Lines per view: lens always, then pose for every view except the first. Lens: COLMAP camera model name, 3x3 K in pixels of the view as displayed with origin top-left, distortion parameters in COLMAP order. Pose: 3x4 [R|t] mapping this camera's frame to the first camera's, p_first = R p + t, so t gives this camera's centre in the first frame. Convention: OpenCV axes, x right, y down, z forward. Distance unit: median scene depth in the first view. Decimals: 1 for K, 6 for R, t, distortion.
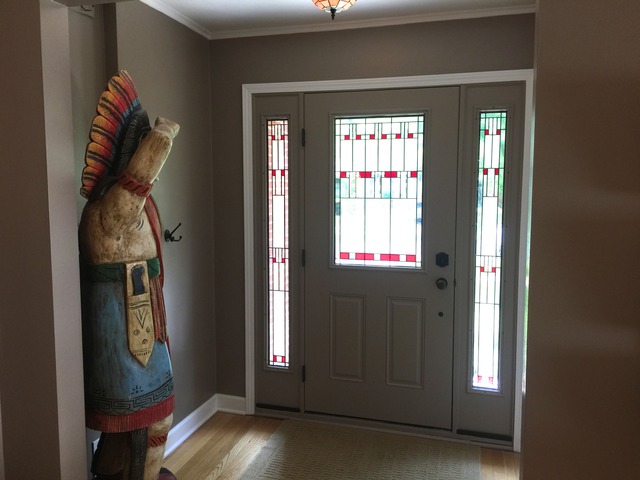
lens RADIAL K [[550.7, 0, 316.3], [0, 550.7, 239.5], [0, 0, 1]] dist [0.078131, -0.098260]
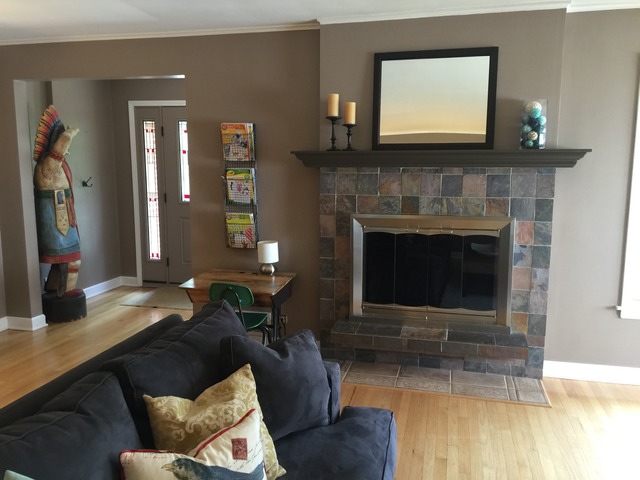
lens RADIAL K [[550.7, 0, 322.5], [0, 550.7, 242.3], [0, 0, 1]] dist [0.078131, -0.098260]
pose [[0.999105, -0.006866, 0.041727, 0.651927], [0.004954, 0.998940, 0.045757, 0.153745], [-0.041997, -0.045509, 0.998081, -1.328891]]
